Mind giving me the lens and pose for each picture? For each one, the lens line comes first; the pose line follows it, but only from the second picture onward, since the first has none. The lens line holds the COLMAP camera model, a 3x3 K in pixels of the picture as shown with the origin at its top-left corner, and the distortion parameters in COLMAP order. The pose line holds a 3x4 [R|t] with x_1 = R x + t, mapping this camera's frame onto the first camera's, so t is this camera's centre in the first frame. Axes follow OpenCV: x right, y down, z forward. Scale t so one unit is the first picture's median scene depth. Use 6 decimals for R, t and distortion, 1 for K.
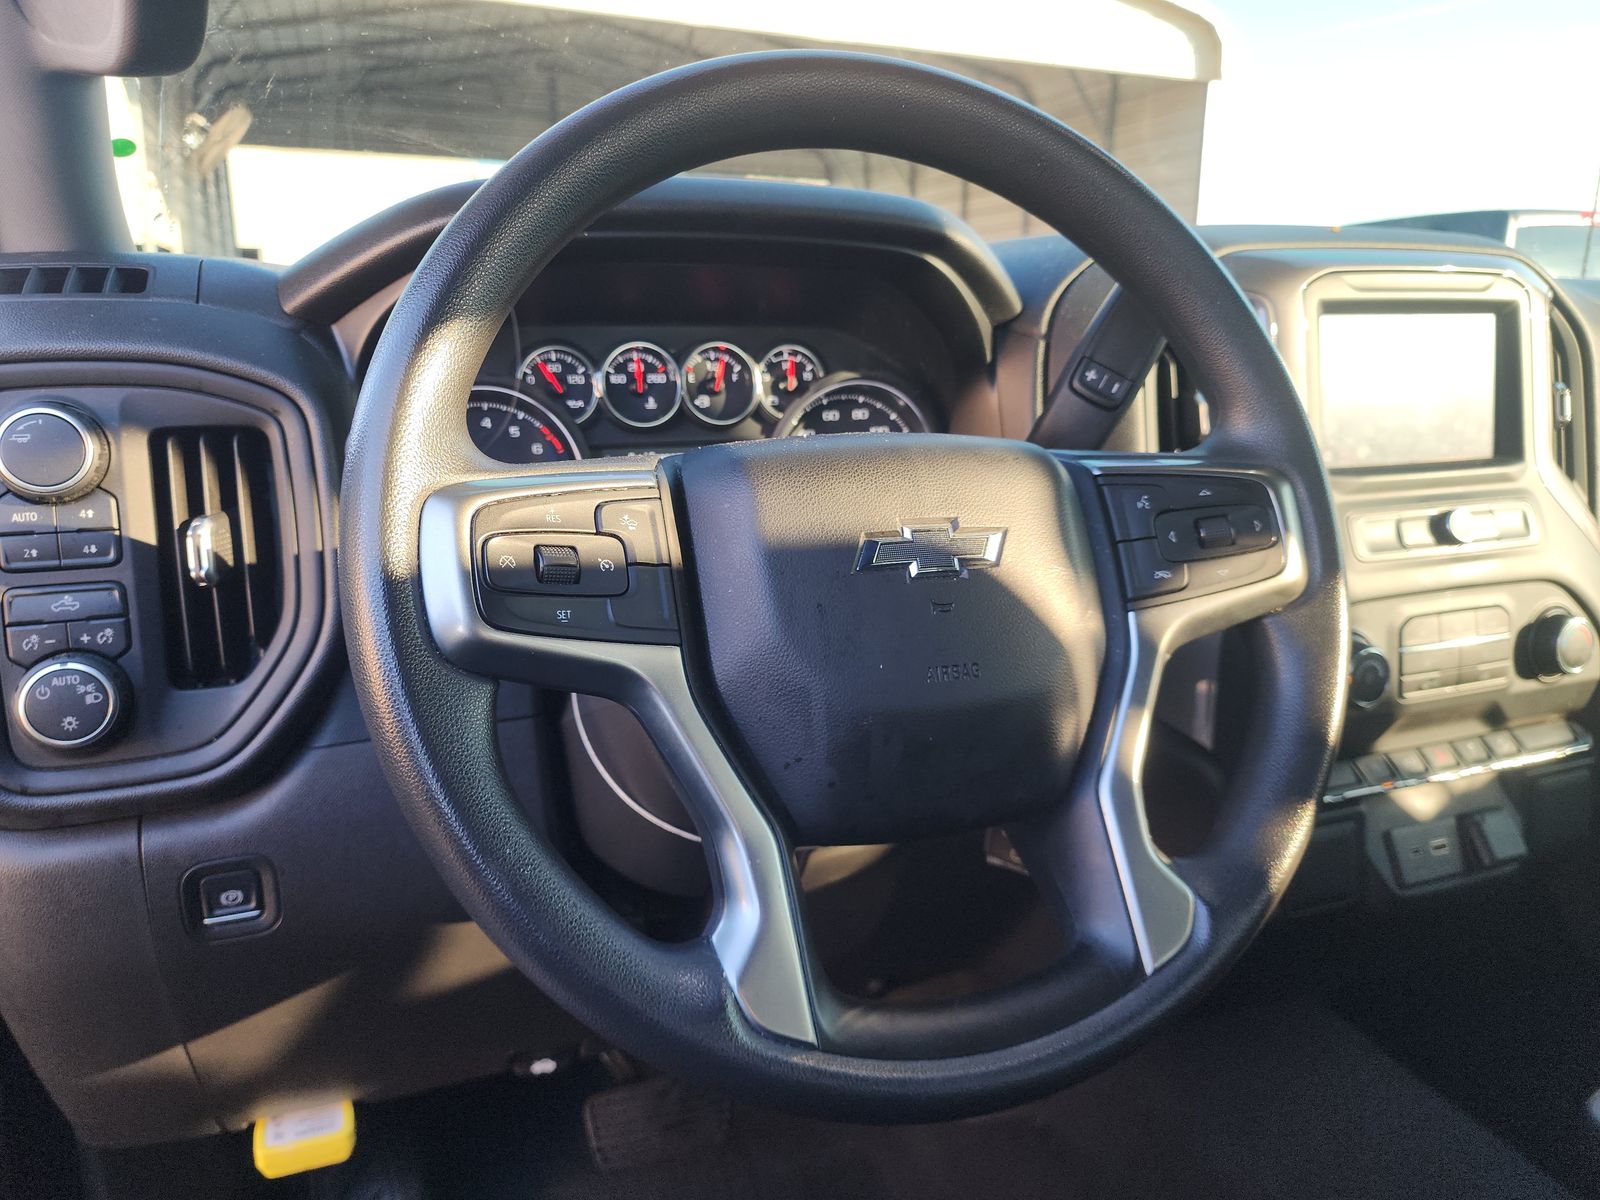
lens RADIAL K [[1059.7, 0, 804.1], [0, 1059.7, 601.5], [0, 0, 1]] dist [0.024258, -0.017568]
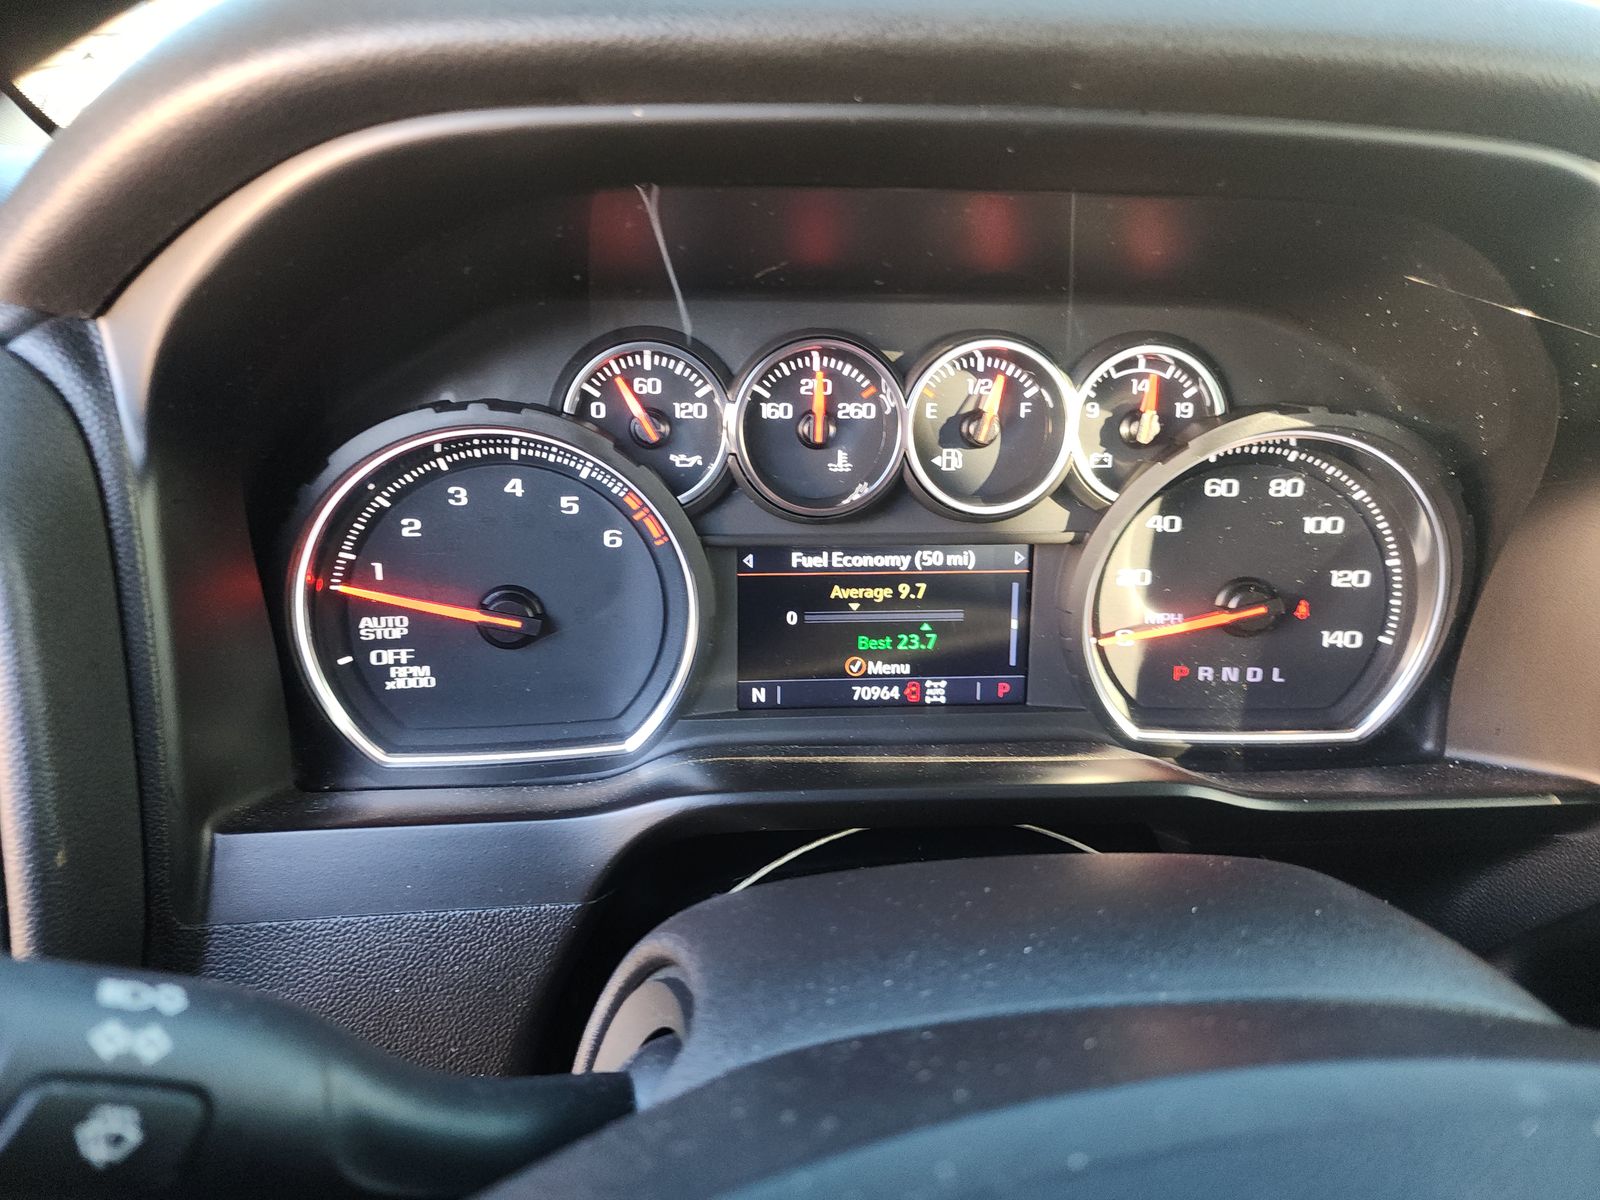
lens RADIAL K [[1059.7, 0, 790.4], [0, 1059.7, 606.0], [0, 0, 1]] dist [0.024258, -0.017568]
pose [[0.951387, 0.121954, -0.282826, -0.019288], [-0.093235, 0.989220, 0.112921, -0.166295], [0.293549, -0.081062, 0.952501, 0.500009]]
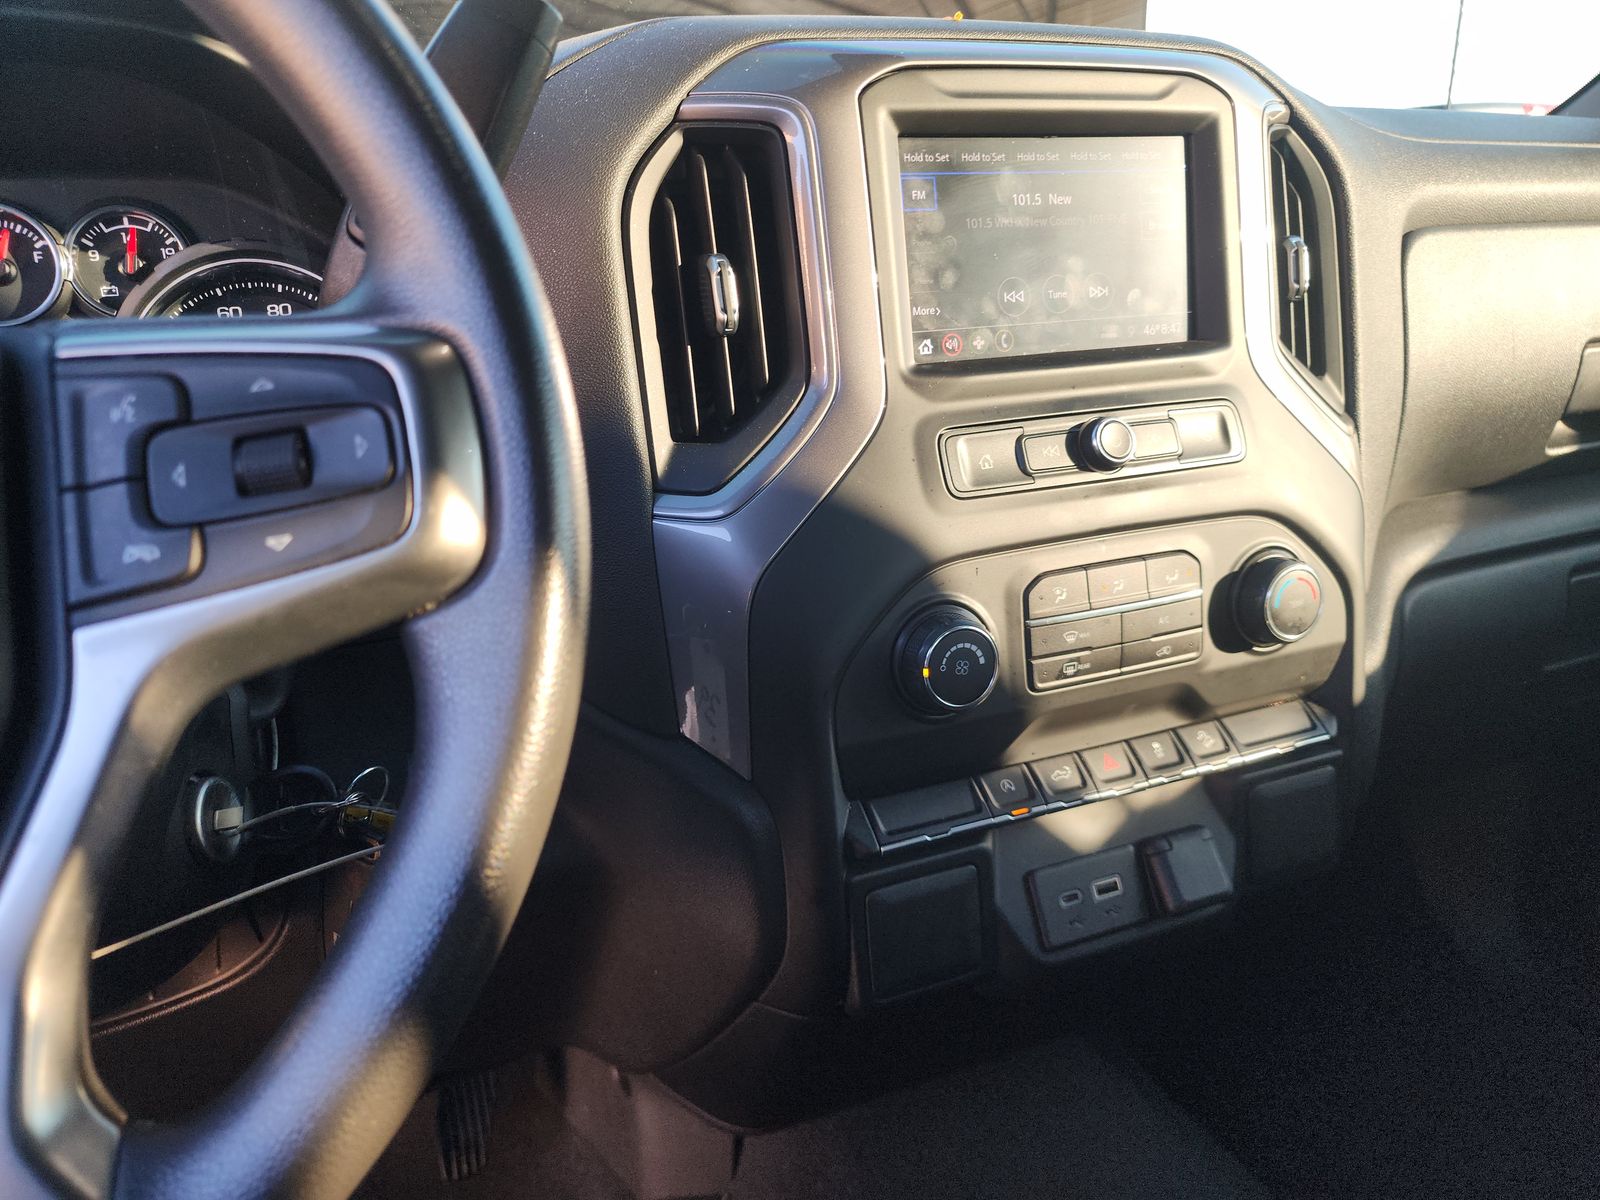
lens RADIAL K [[1059.7, 0, 795.7], [0, 1059.7, 605.9], [0, 0, 1]] dist [0.024258, -0.017568]
pose [[0.998967, -0.041049, 0.019491, 0.388086], [0.039918, 0.997675, 0.055237, -0.009668], [-0.021713, -0.054401, 0.998283, 0.303113]]
